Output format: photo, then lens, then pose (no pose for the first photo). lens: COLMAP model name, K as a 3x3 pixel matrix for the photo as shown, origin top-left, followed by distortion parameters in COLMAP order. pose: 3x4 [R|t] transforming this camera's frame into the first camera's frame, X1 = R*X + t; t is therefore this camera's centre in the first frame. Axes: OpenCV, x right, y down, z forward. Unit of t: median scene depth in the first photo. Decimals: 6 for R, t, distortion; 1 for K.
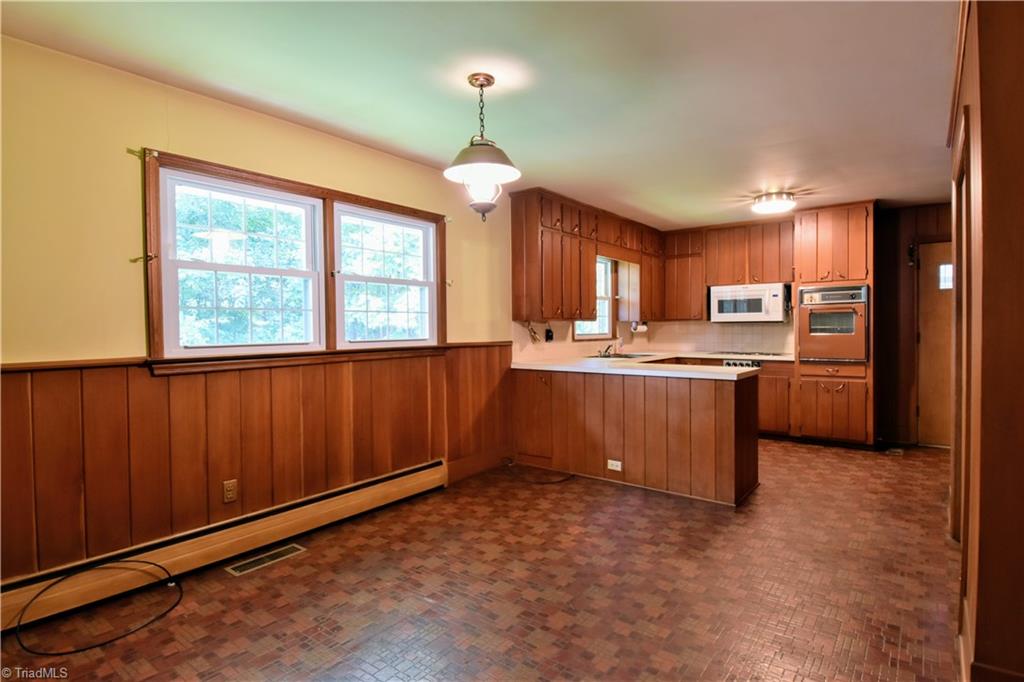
lens RADIAL K [[543.3, 0, 514.3], [0, 543.3, 337.2], [0, 0, 1]] dist [0.044646, -0.049873]
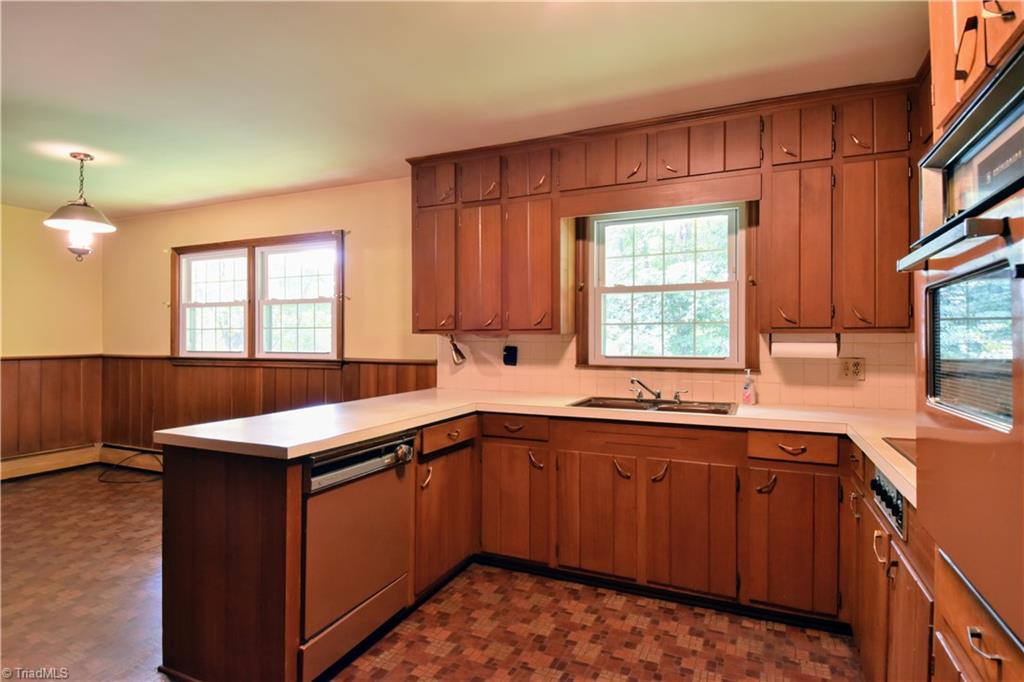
lens RADIAL K [[543.3, 0, 514.3], [0, 543.3, 337.2], [0, 0, 1]] dist [0.044646, -0.049873]
pose [[0.213057, 0.004972, -0.977027, 0.696171], [-0.020184, 0.999796, 0.000686, -0.025403], [0.976831, 0.019574, 0.213114, 0.834498]]
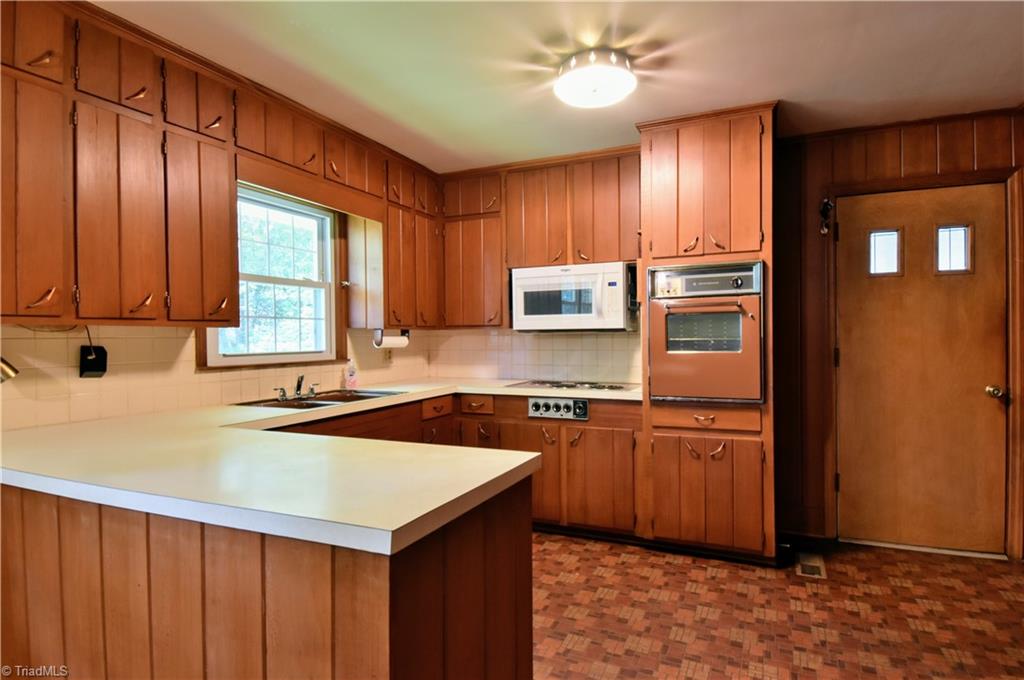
lens RADIAL K [[558.5, 0, 530.9], [0, 558.5, 342.4], [0, 0, 1]] dist [0.053383, -0.053650]
pose [[0.970517, -0.003325, 0.241010, 0.273044], [0.005589, 0.999946, -0.008710, -0.011327], [-0.240968, 0.009800, 0.970483, 0.490216]]
